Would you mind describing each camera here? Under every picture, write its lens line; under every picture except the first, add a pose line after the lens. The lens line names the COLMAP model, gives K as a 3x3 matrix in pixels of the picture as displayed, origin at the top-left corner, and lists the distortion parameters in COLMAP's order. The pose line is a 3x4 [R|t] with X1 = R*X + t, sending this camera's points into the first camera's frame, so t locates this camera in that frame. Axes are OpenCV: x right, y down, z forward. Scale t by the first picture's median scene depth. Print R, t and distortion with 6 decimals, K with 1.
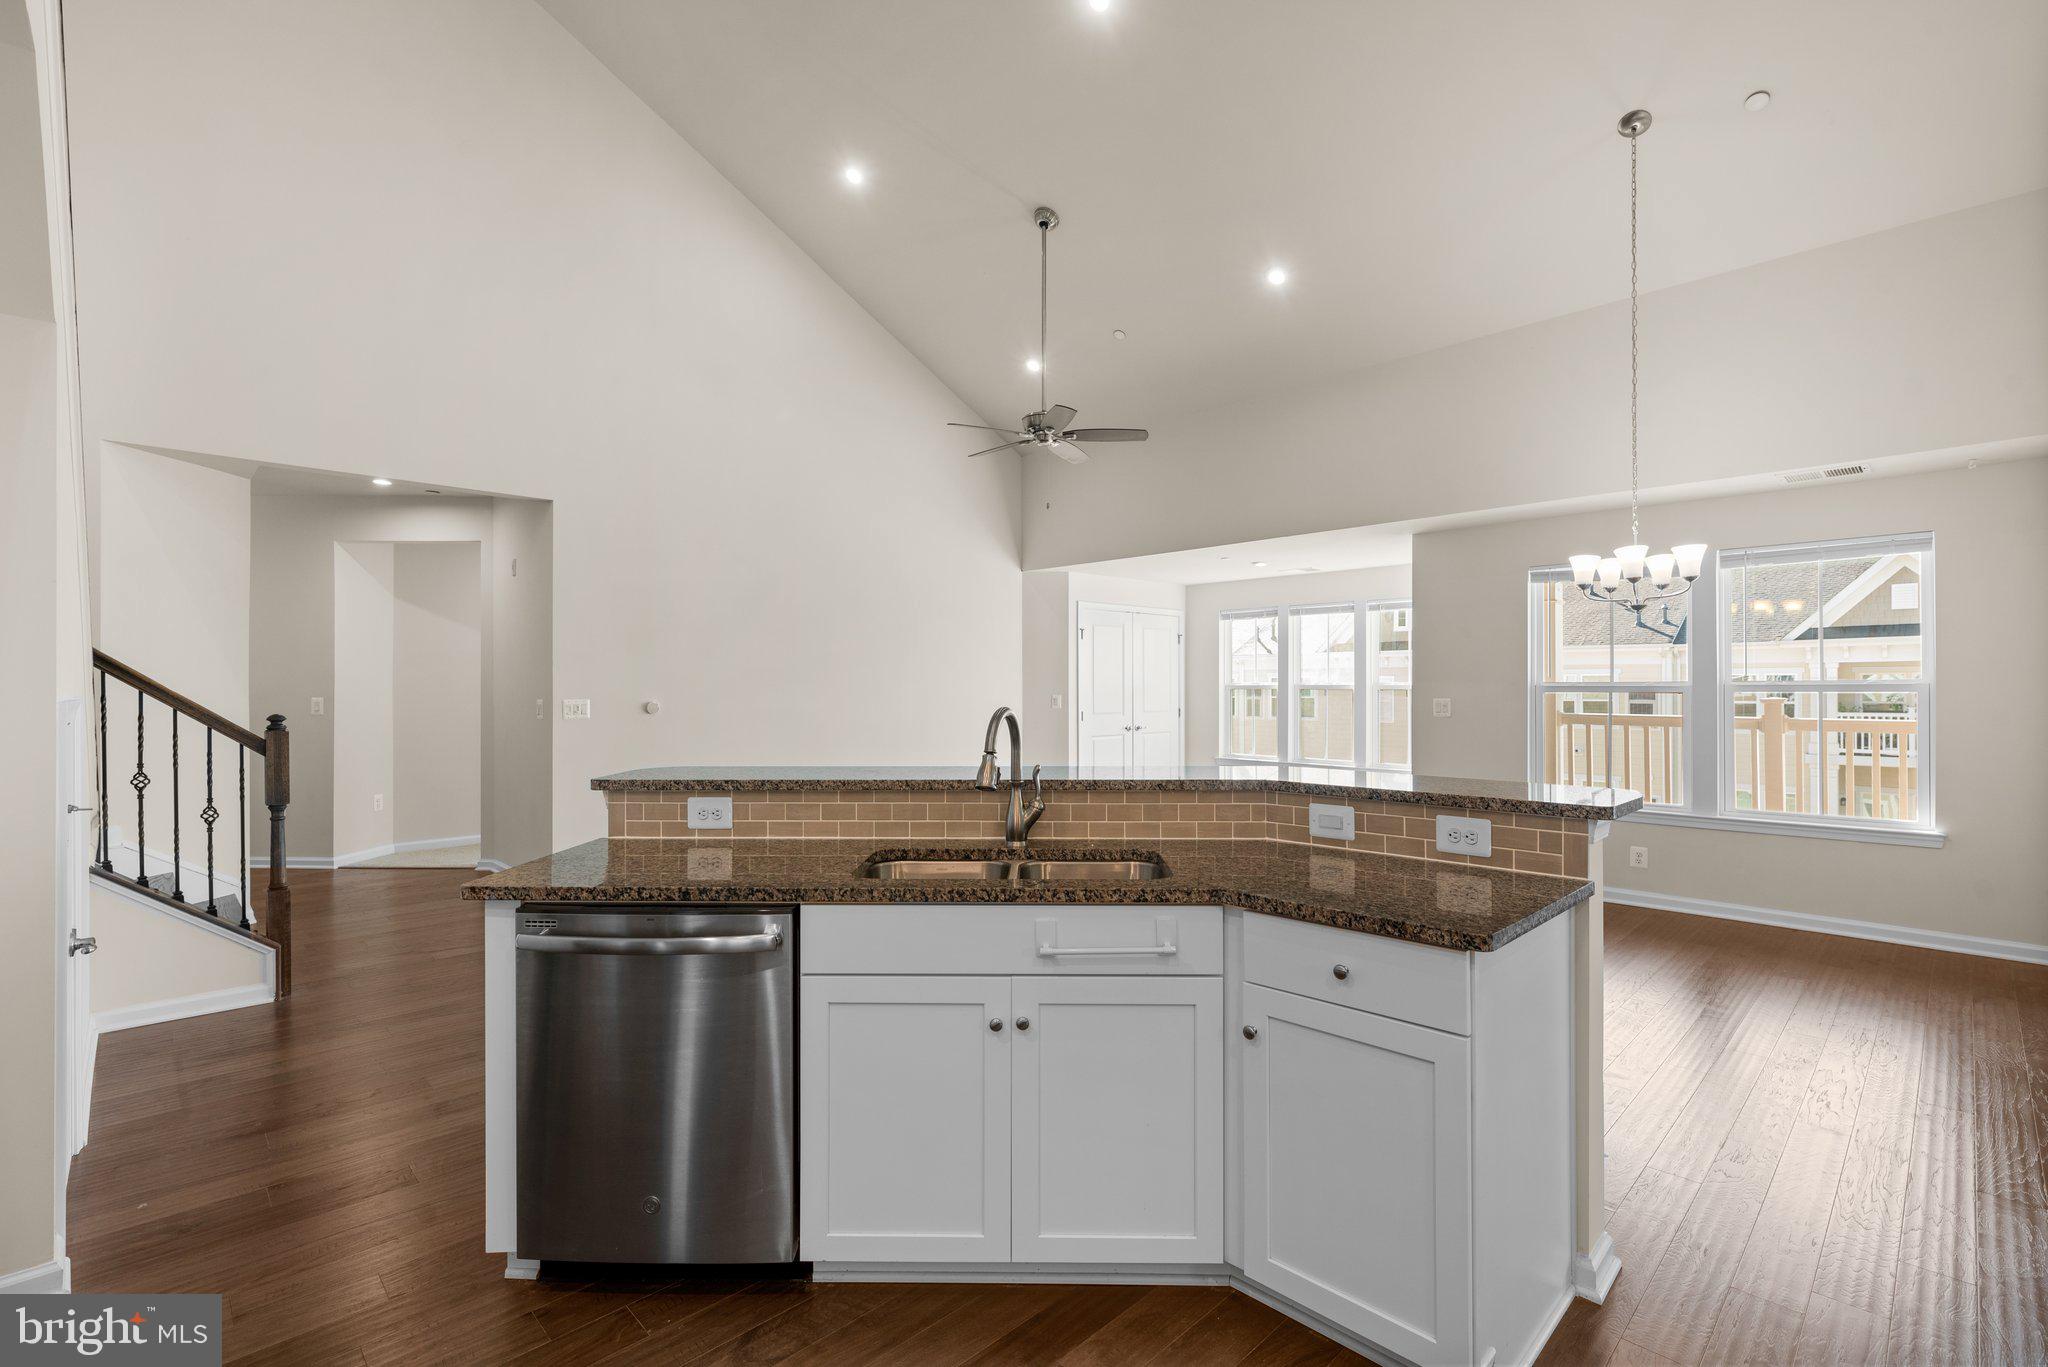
lens RADIAL K [[923.4, 0, 1029.7], [0, 923.4, 680.4], [0, 0, 1]] dist [0.000289, 0.000752]
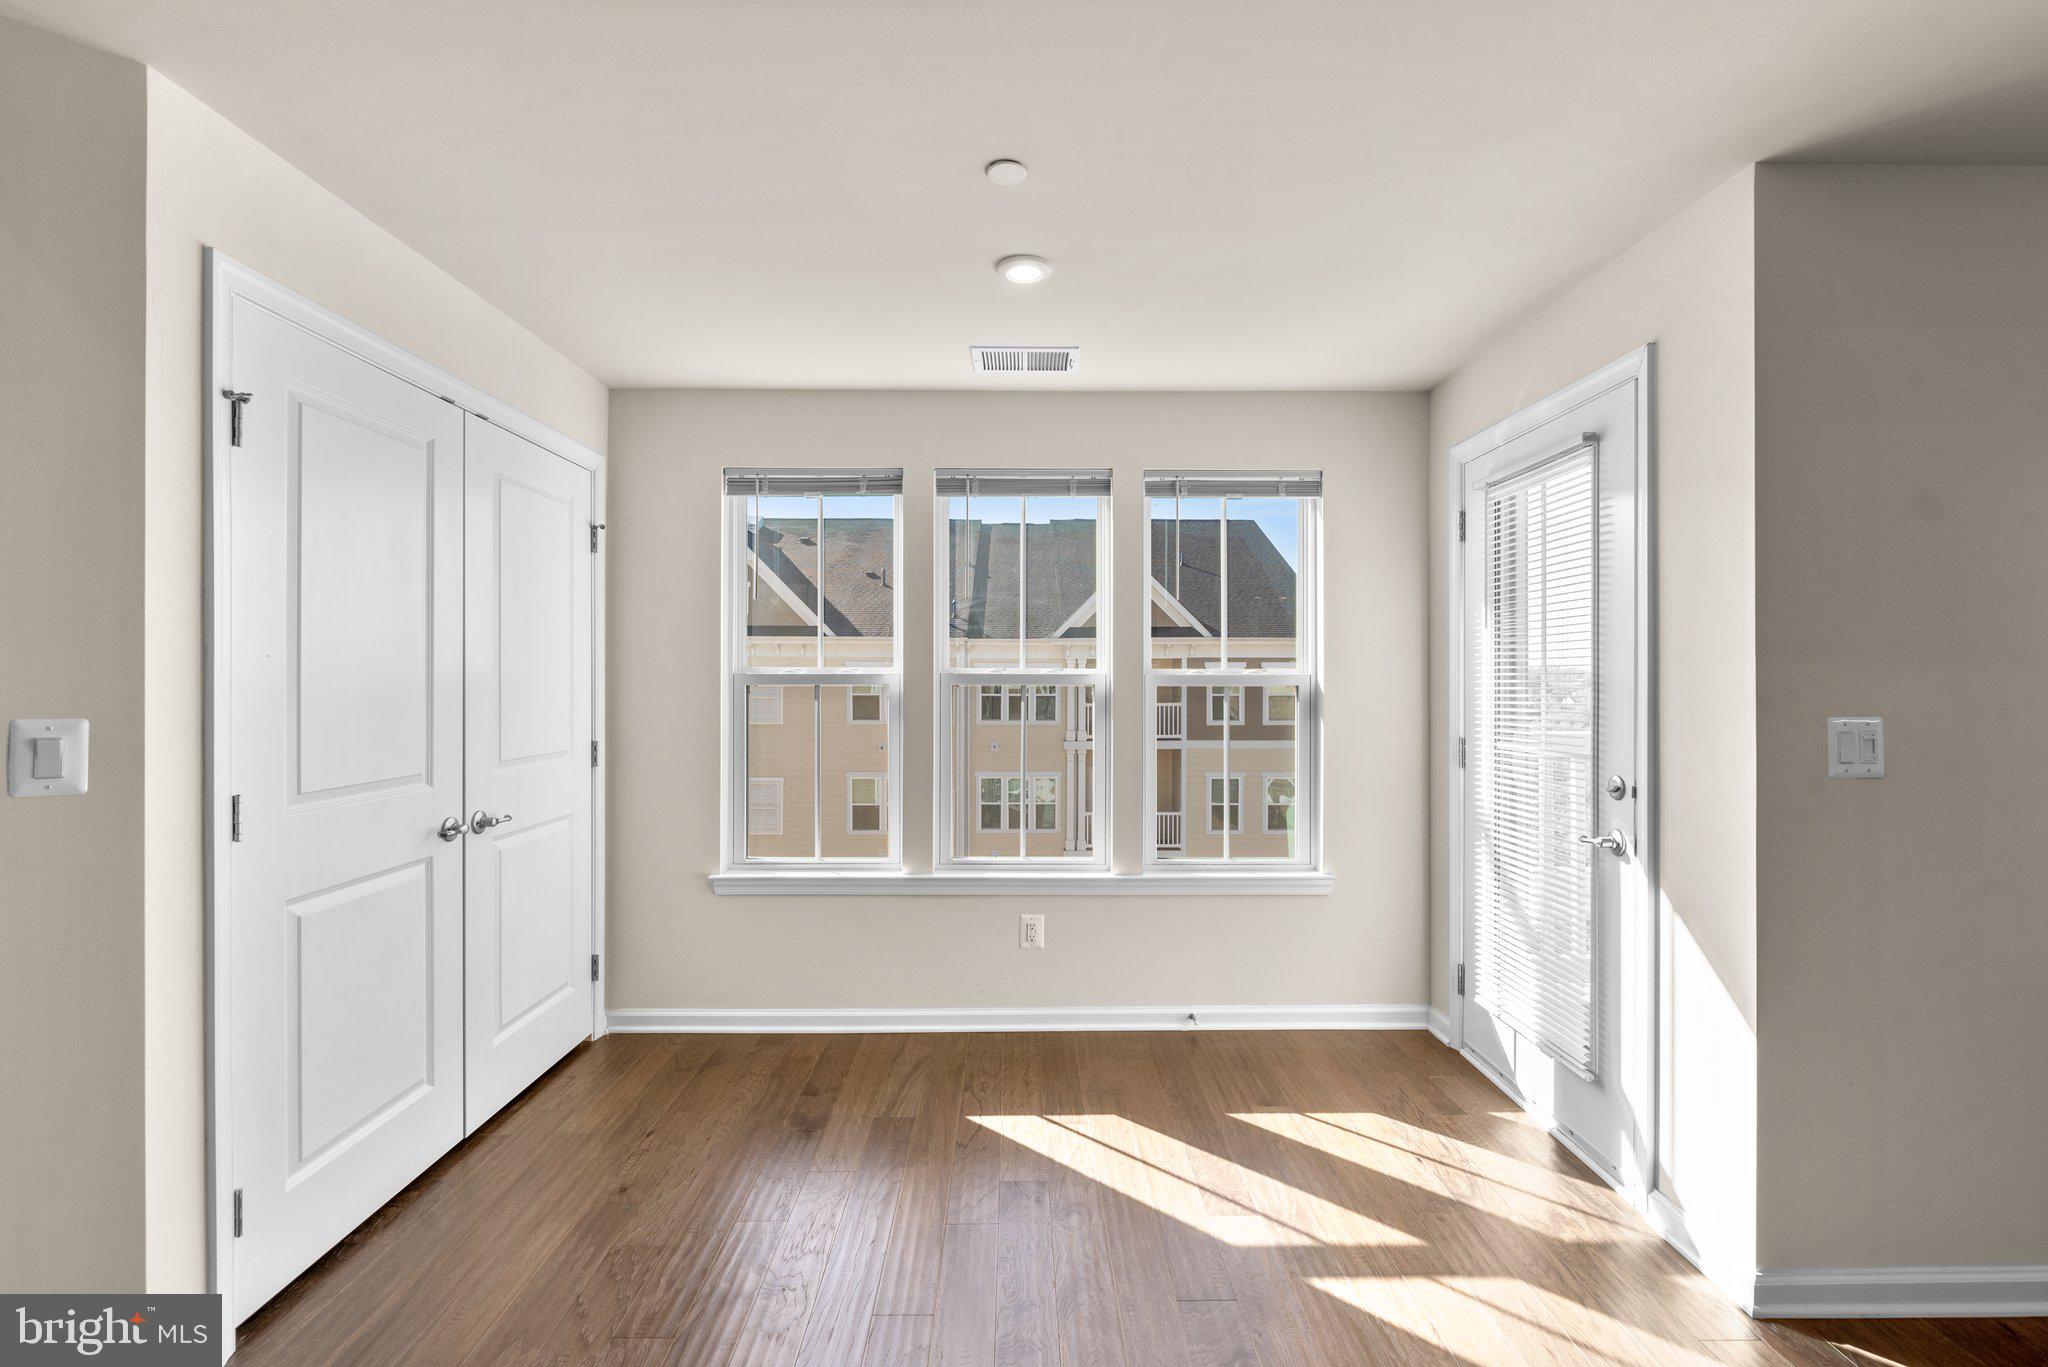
lens RADIAL K [[923.4, 0, 1023.8], [0, 923.4, 679.7], [0, 0, 1]] dist [0.000289, 0.000752]
pose [[0.695257, 0.002489, 0.718757, 0.039362], [-0.007465, 0.999965, 0.003759, 0.008092], [-0.718722, -0.007979, 0.695251, 0.948360]]
